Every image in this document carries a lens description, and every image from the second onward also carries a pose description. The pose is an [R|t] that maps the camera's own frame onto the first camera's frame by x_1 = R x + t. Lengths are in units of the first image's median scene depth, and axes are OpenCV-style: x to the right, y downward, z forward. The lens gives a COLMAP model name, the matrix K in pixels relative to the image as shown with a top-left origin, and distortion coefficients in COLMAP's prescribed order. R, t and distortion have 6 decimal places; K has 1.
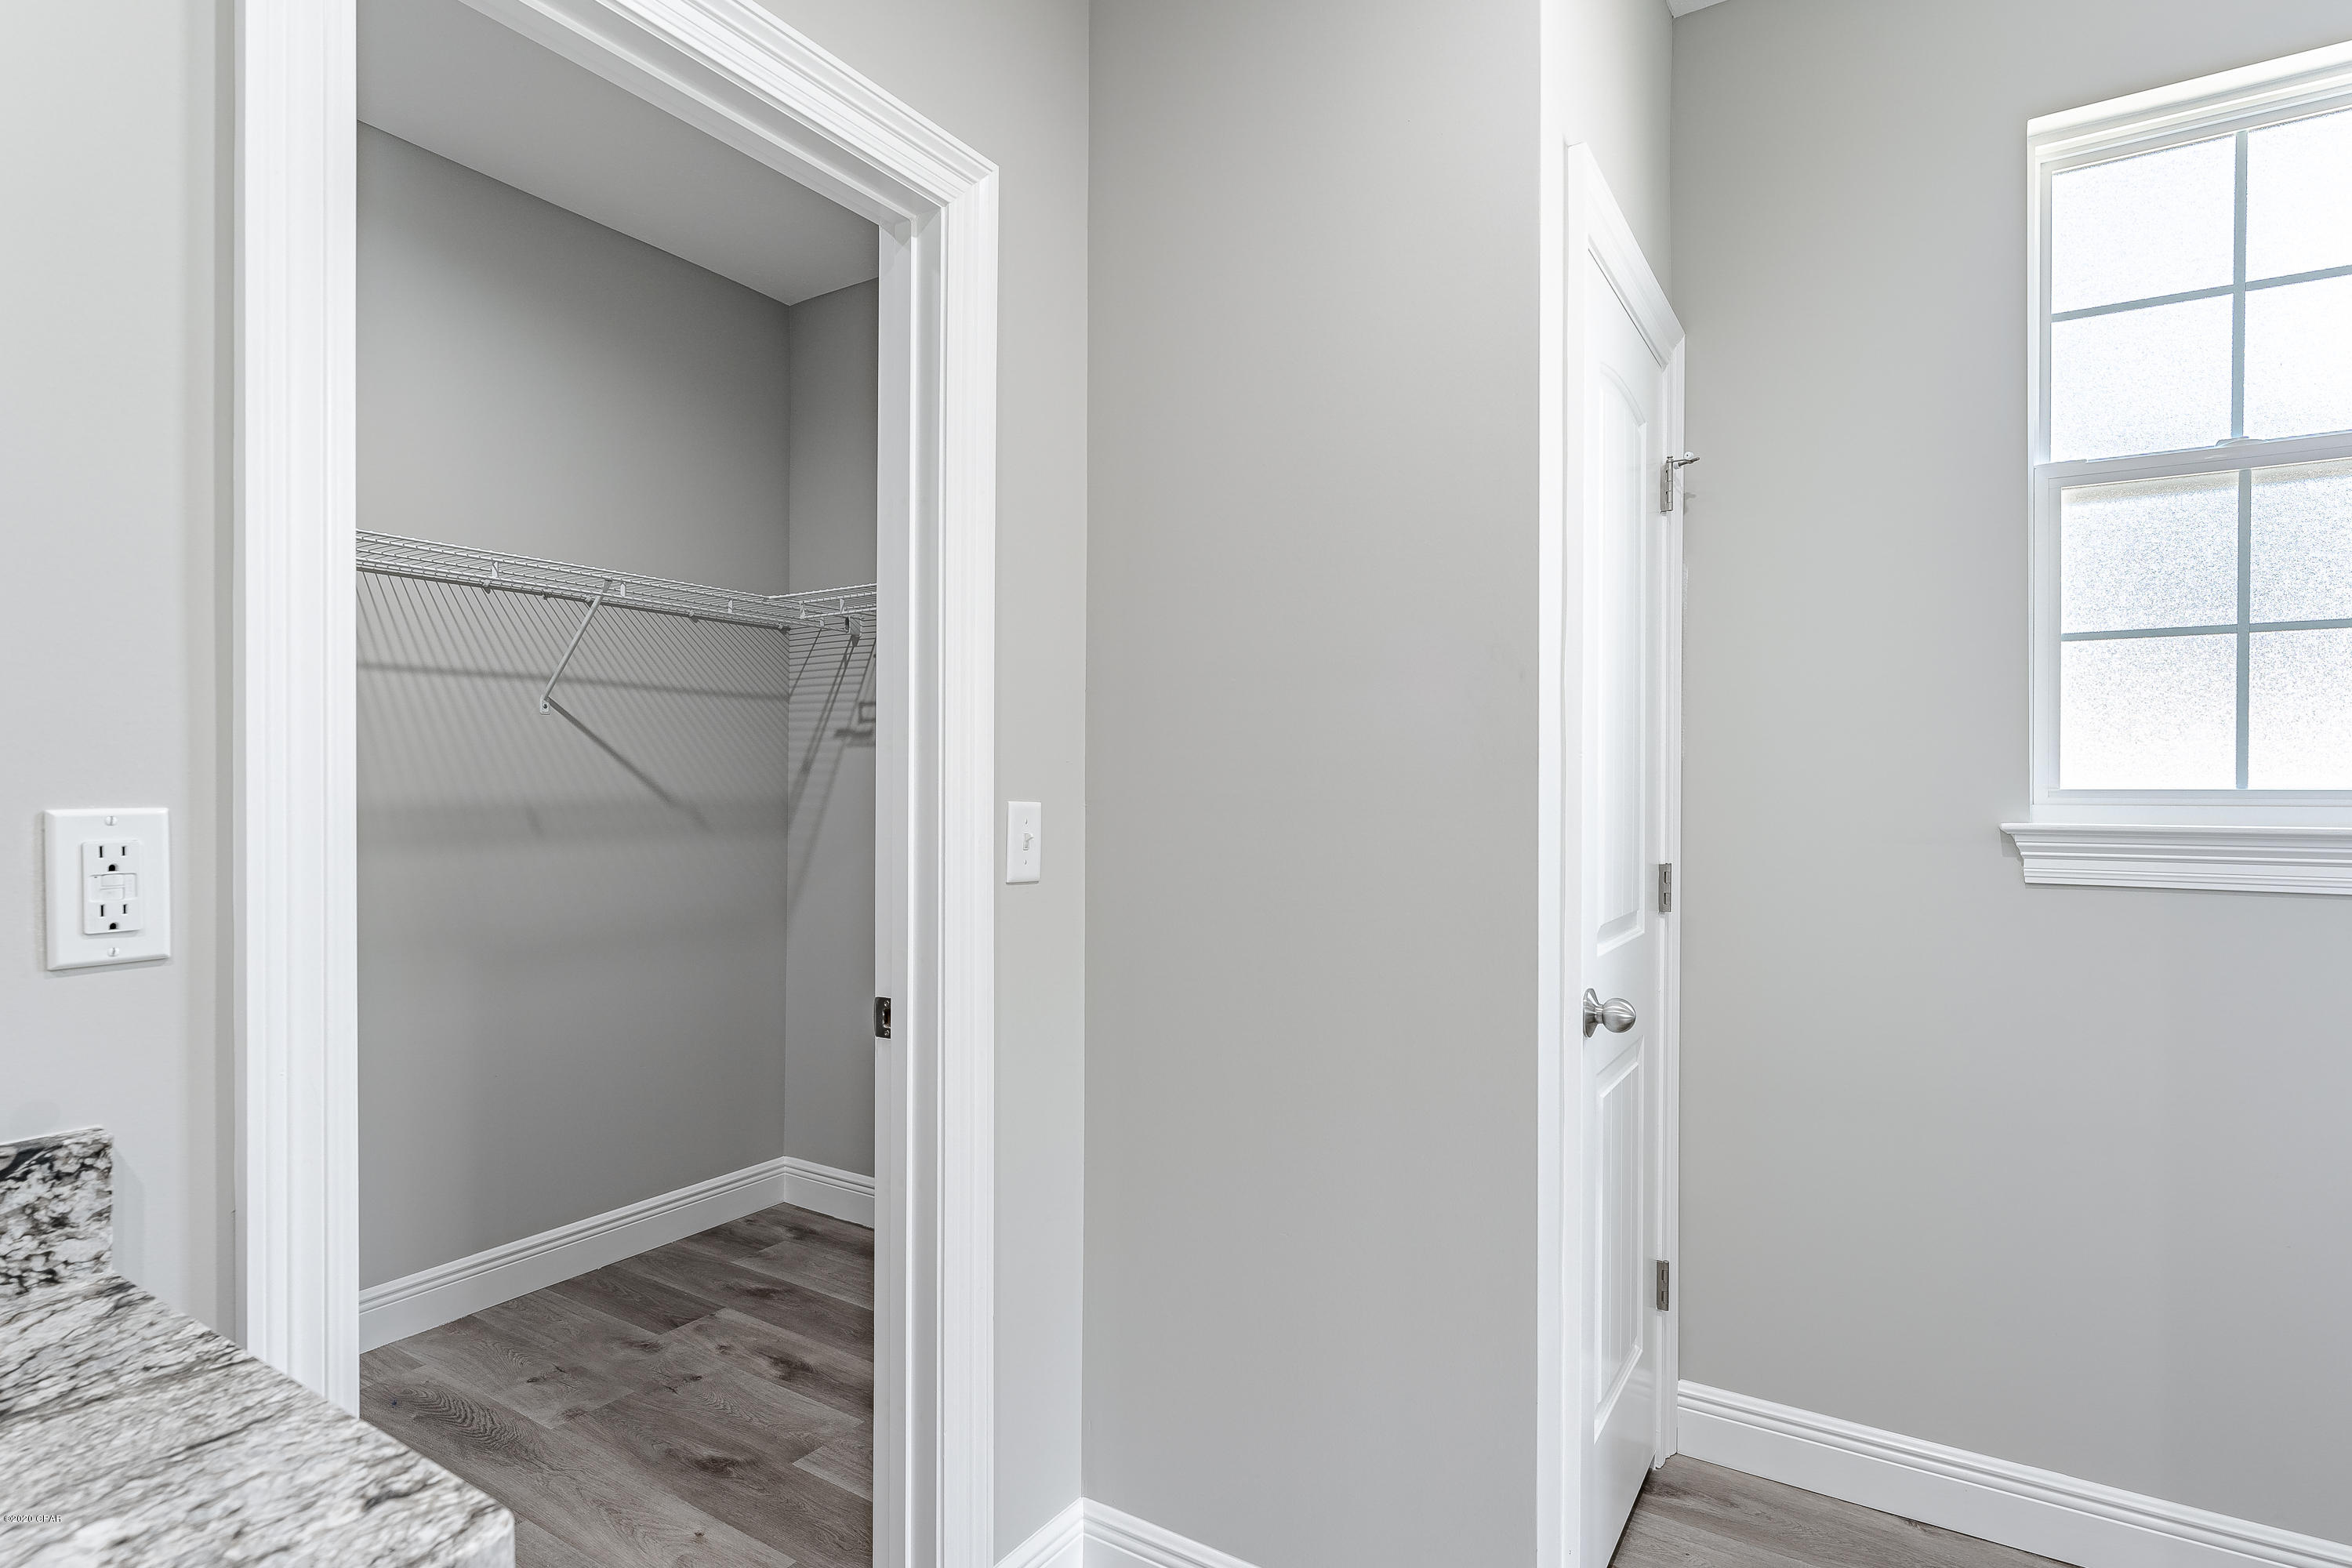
lens RADIAL K [[1161.5, 0, 1181.8], [0, 1161.5, 784.7], [0, 0, 1]] dist [0.004620, 0.000575]
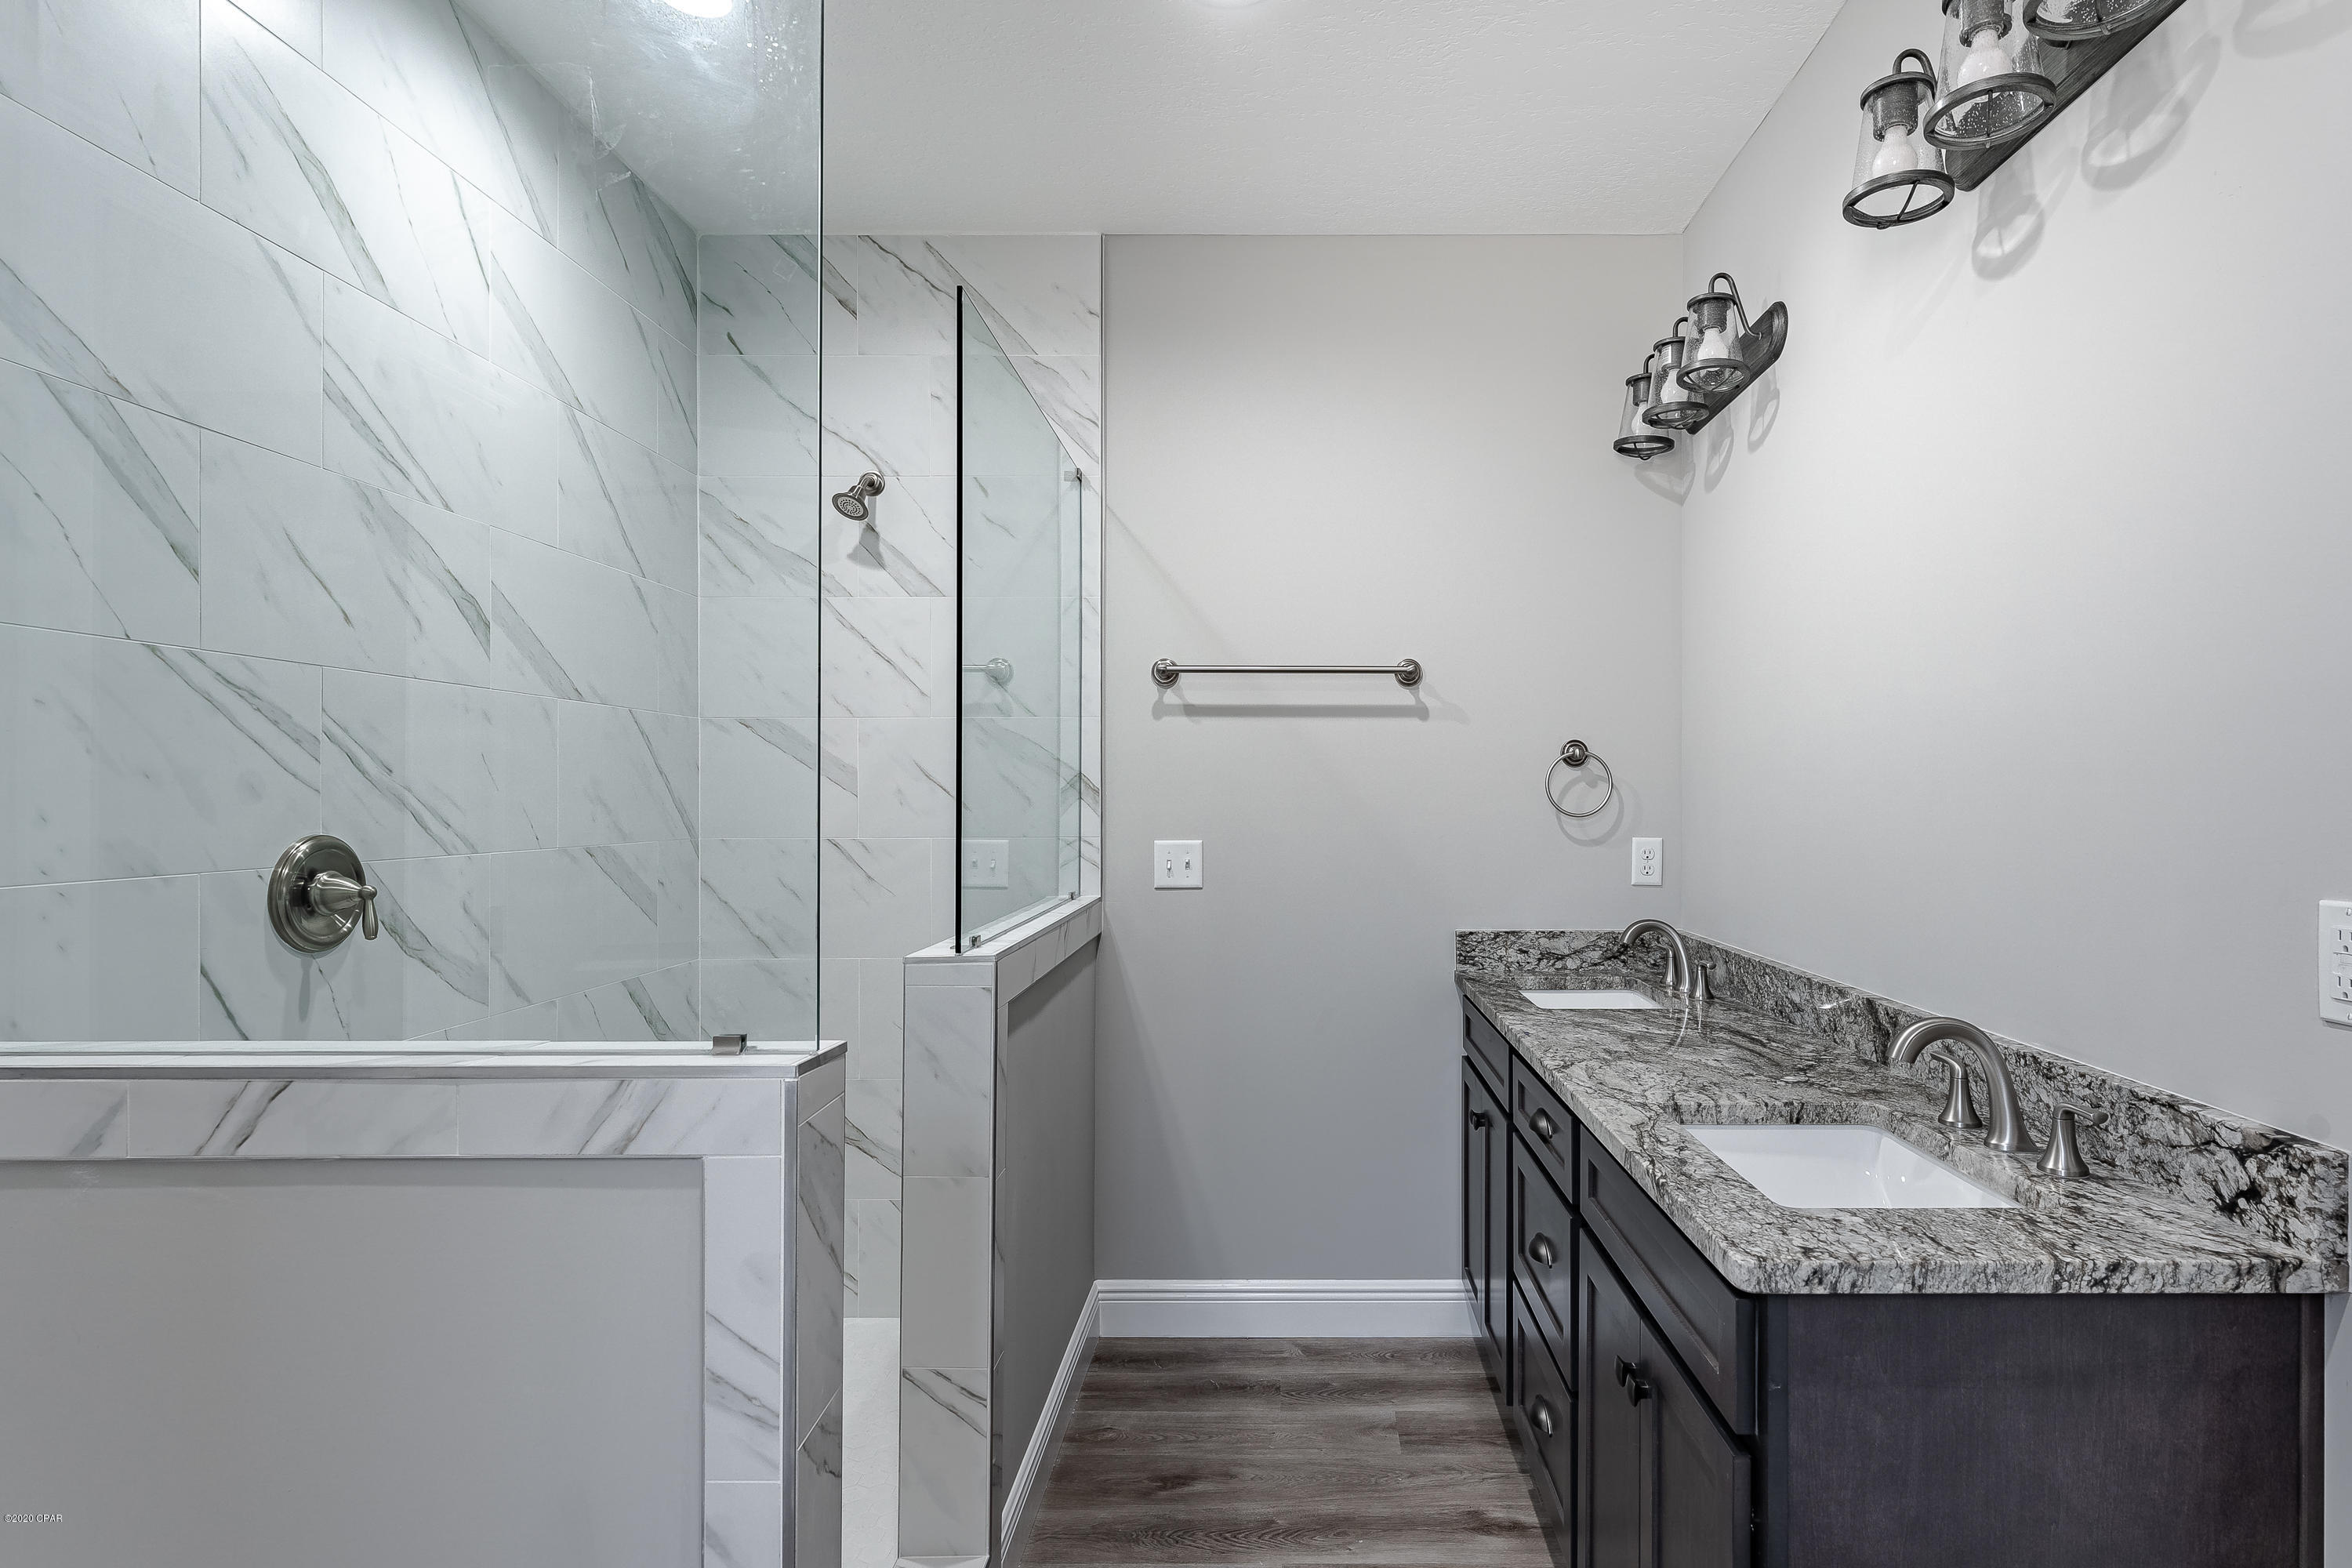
lens RADIAL K [[1161.5, 0, 1182.7], [0, 1161.5, 777.6], [0, 0, 1]] dist [0.004620, 0.000575]
pose [[-0.857555, 0.003513, -0.514380, 0.942096], [0.001572, 0.999990, 0.004209, -0.141700], [0.514390, 0.002801, -0.857552, 1.680790]]
